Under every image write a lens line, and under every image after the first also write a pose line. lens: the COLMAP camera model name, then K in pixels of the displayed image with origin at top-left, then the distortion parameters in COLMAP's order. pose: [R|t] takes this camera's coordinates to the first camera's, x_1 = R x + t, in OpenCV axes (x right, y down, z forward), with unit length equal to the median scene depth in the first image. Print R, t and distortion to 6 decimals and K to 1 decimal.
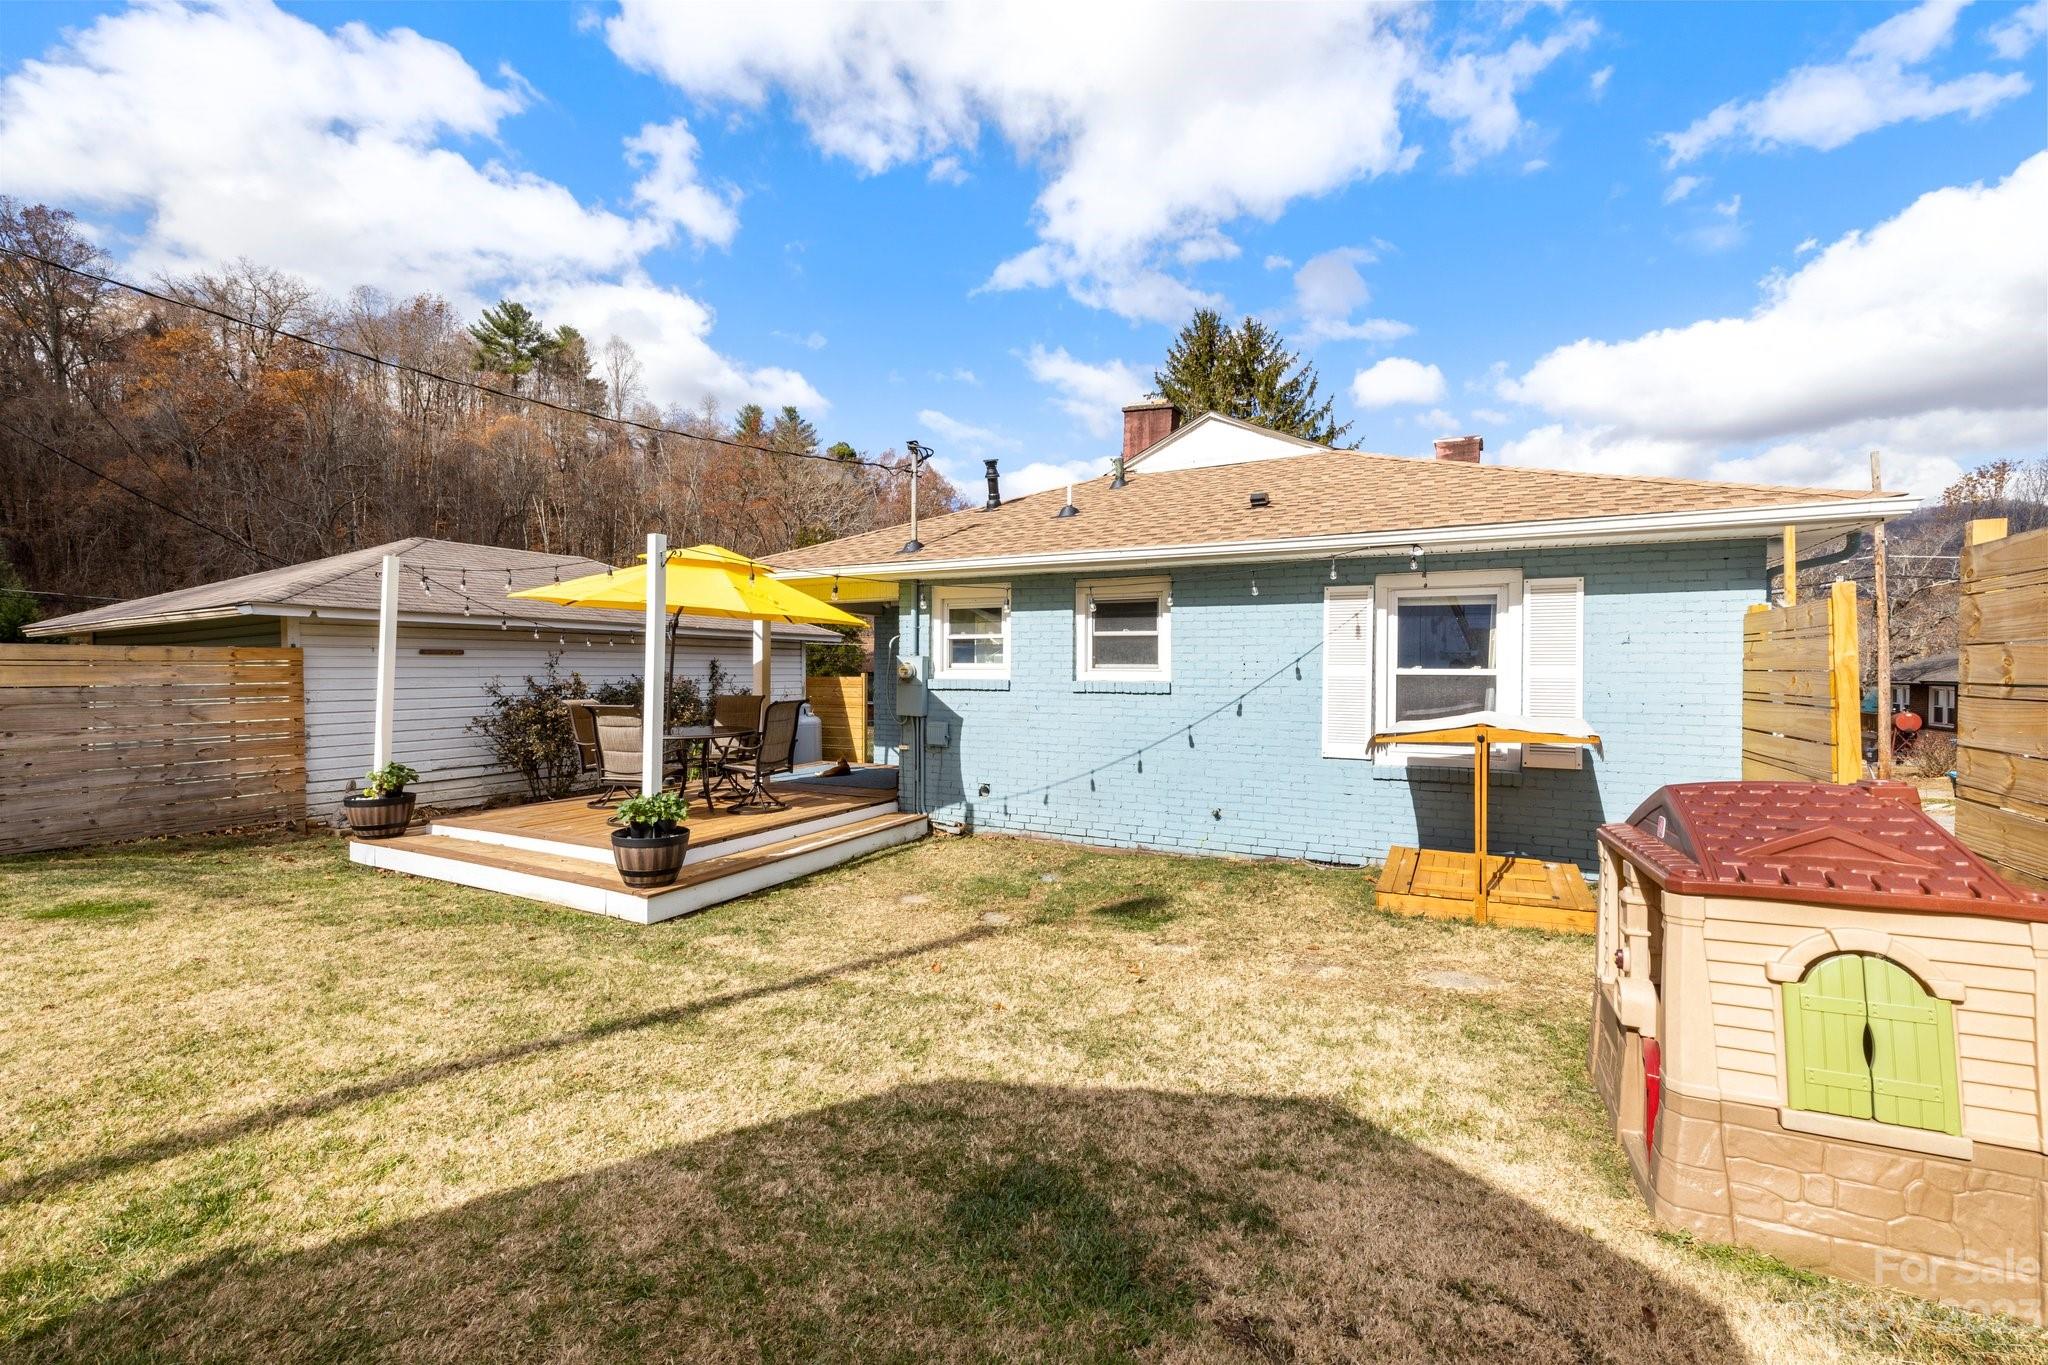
lens RADIAL K [[823.4, 0, 1017.6], [0, 823.4, 678.5], [0, 0, 1]] dist [0.000420, 0.000676]
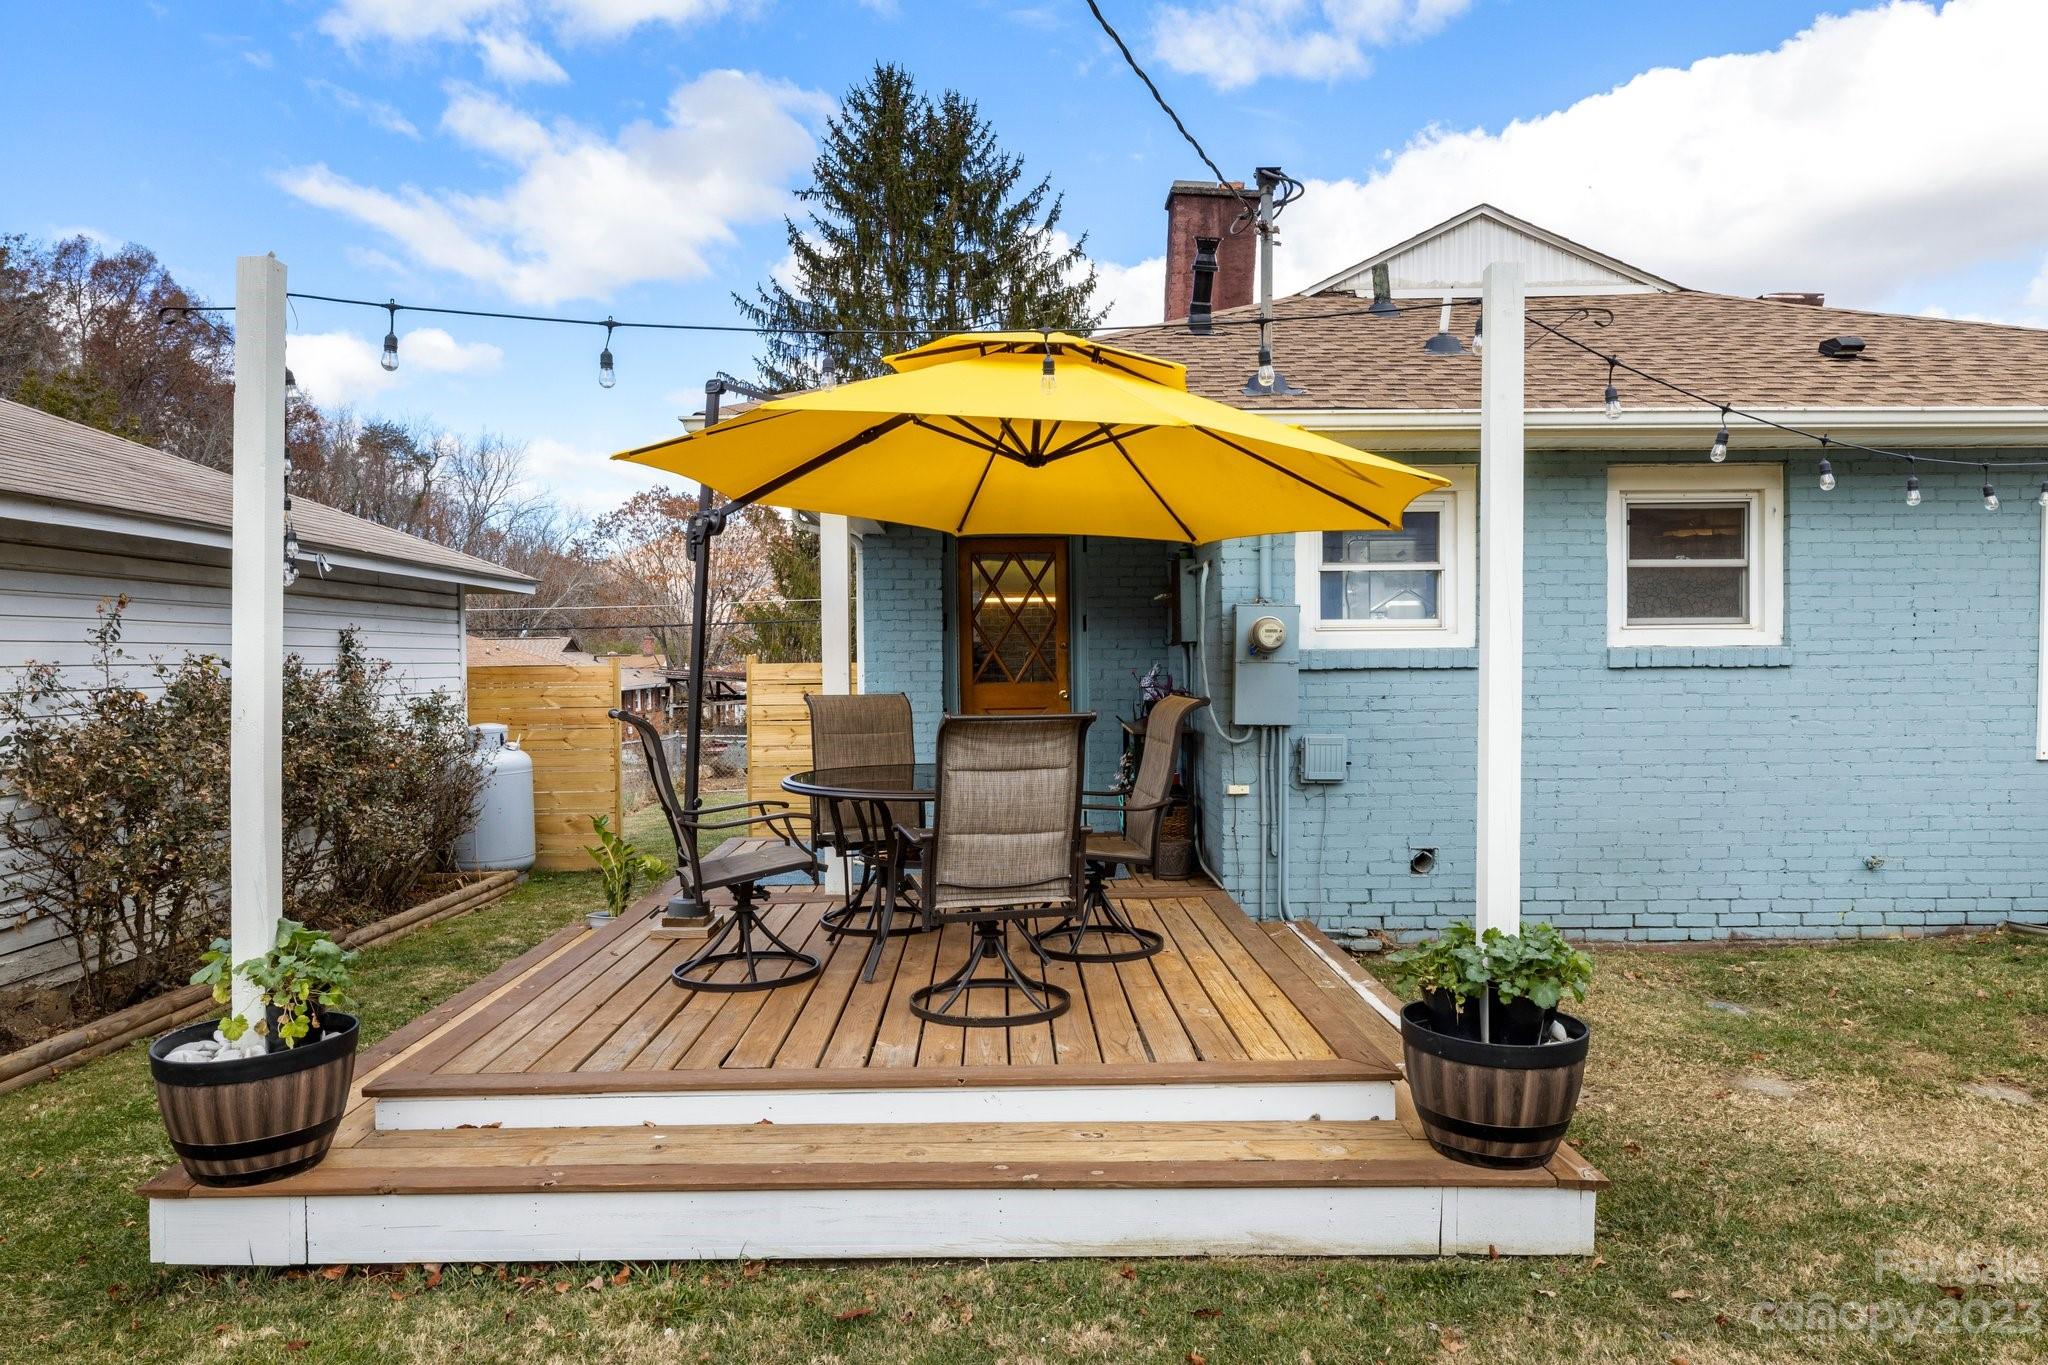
lens RADIAL K [[1318.8, 0, 1031.7], [0, 1318.8, 679.2], [0, 0, 1]] dist [0.011849, 0.000693]
pose [[0.892213, -0.021021, 0.451124, -0.679559], [0.019021, 0.999779, 0.008967, 0.008900], [-0.451213, 0.000581, 0.892416, 0.388173]]
